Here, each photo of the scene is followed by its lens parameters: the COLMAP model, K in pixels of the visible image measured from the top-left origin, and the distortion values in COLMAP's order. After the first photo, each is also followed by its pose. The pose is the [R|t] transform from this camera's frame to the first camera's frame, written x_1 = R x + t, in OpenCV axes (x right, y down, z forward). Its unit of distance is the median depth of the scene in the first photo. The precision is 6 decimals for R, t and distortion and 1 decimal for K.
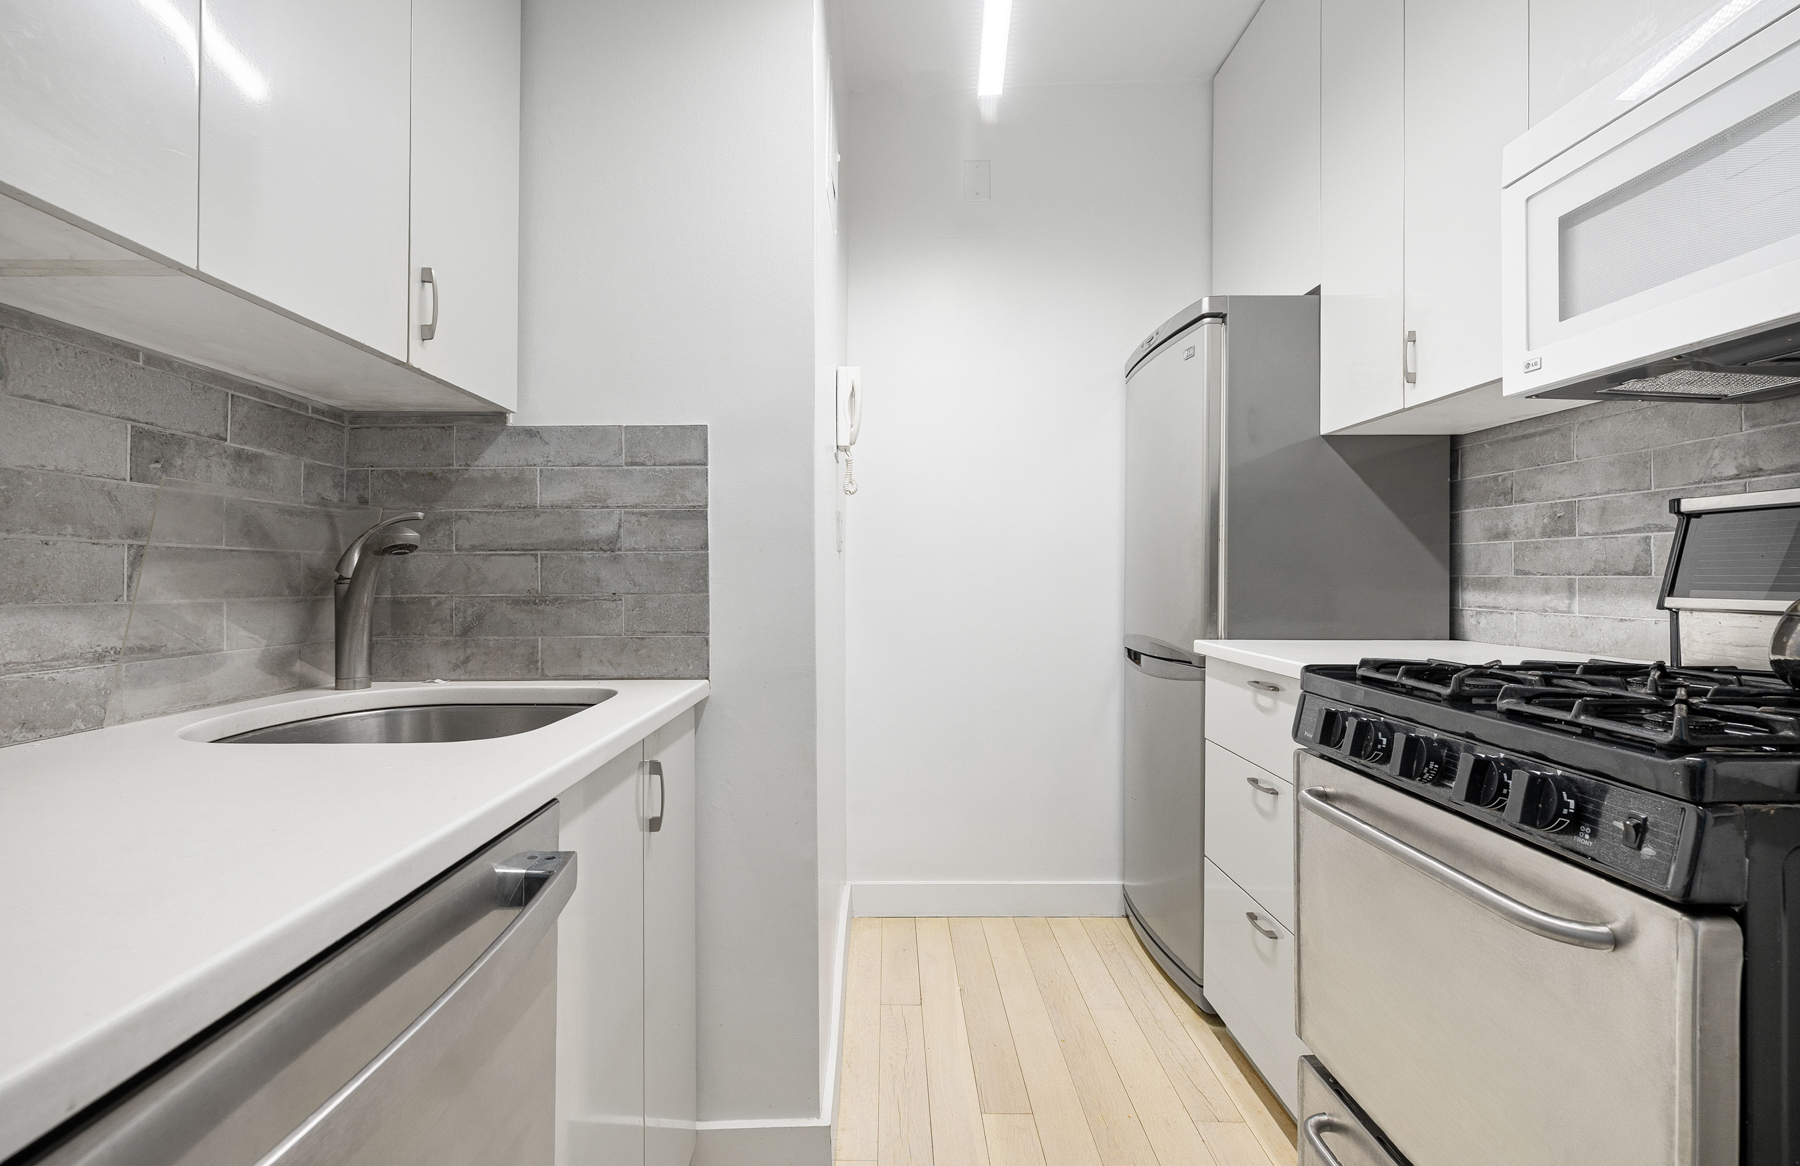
lens RADIAL K [[843.6, 0, 898.1], [0, 843.6, 625.3], [0, 0, 1]] dist [0.000145, 0.000072]
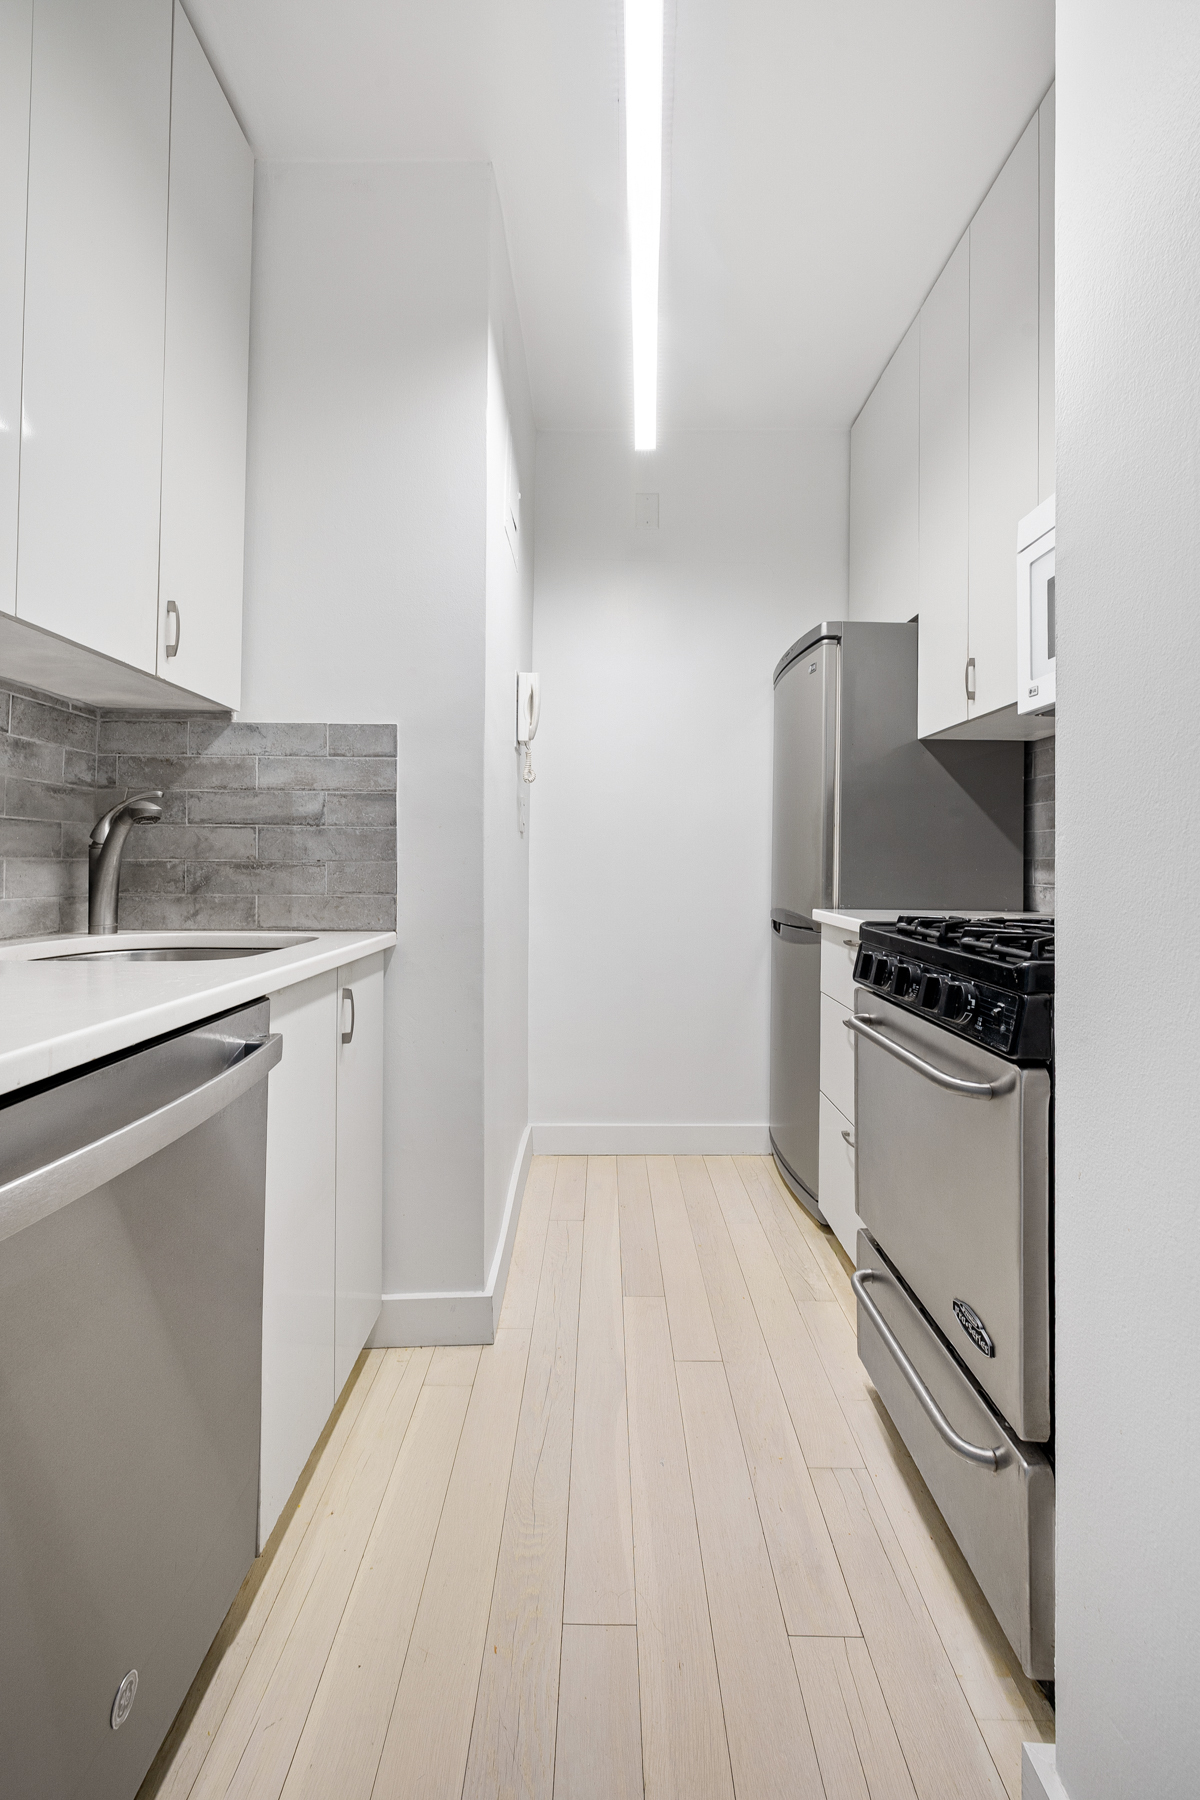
lens RADIAL K [[745.9, 0, 600.0], [0, 745.9, 900.0], [0, 0, 1]] dist [-0.000482, 0.000015]
pose [[0.999481, 0.011165, 0.030217, 0.039850], [-0.011200, 0.999937, 0.000989, 0.014492], [-0.030204, -0.001327, 0.999543, -0.095857]]
